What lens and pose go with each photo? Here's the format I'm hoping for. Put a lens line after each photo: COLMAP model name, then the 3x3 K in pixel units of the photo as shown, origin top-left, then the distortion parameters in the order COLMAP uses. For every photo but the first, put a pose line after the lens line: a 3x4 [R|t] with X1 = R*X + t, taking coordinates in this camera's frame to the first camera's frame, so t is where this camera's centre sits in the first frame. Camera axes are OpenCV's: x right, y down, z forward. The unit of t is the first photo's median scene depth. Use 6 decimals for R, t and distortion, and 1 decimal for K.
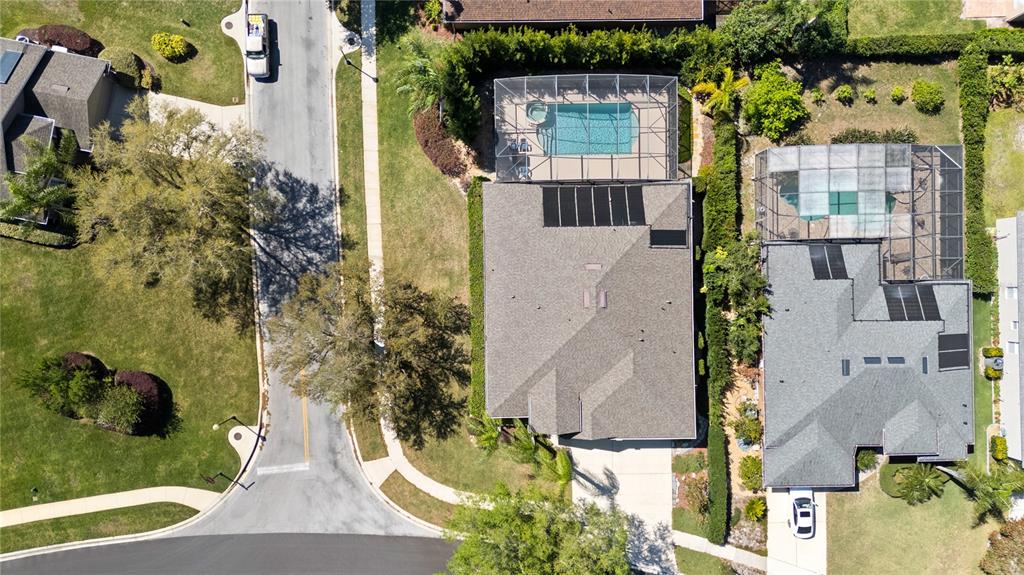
lens RADIAL K [[740.2, 0, 513.5], [0, 740.2, 282.6], [0, 0, 1]] dist [0.076940, -0.080439]
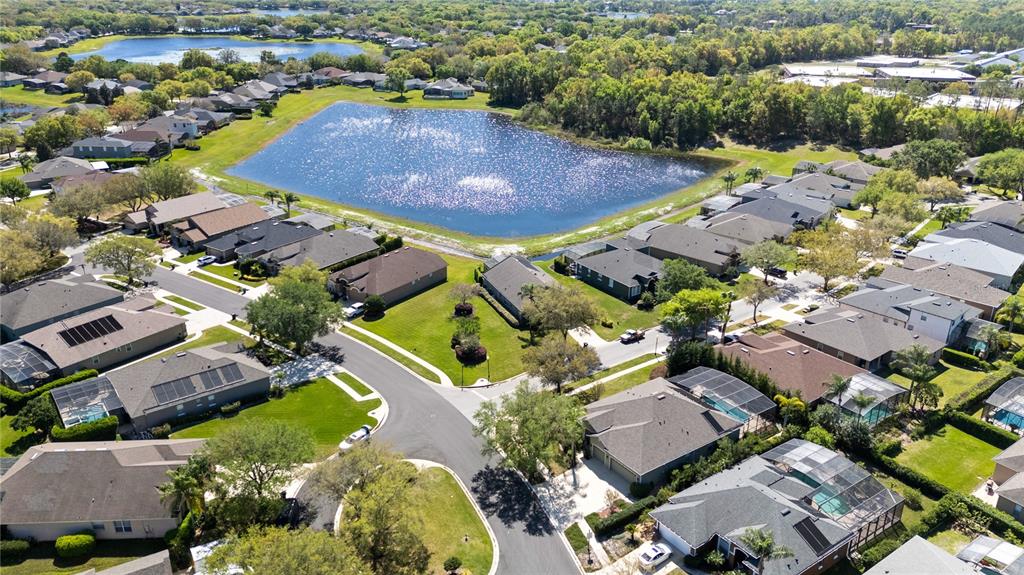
lens RADIAL K [[740.2, 0, 513.5], [0, 740.2, 282.6], [0, 0, 1]] dist [0.076940, -0.080439]
pose [[0.564661, 0.288854, -0.773125, 1.141047], [-0.825304, 0.203983, -0.526559, 1.127669], [0.005606, 0.935390, 0.353574, 0.048406]]
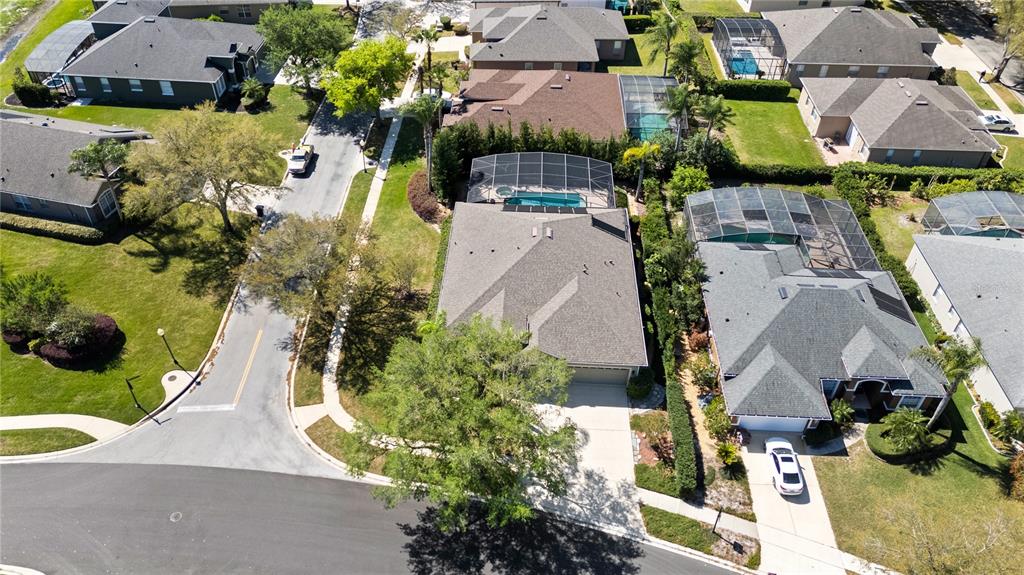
lens RADIAL K [[748.8, 0, 512.0], [0, 748.8, 287.5], [0, 0, 1]] dist [0.080231, -0.087183]
pose [[0.998574, 0.032676, -0.042217, 0.102115], [-0.053279, 0.659903, -0.749459, 0.829233], [0.003370, 0.750640, 0.660703, 0.272351]]
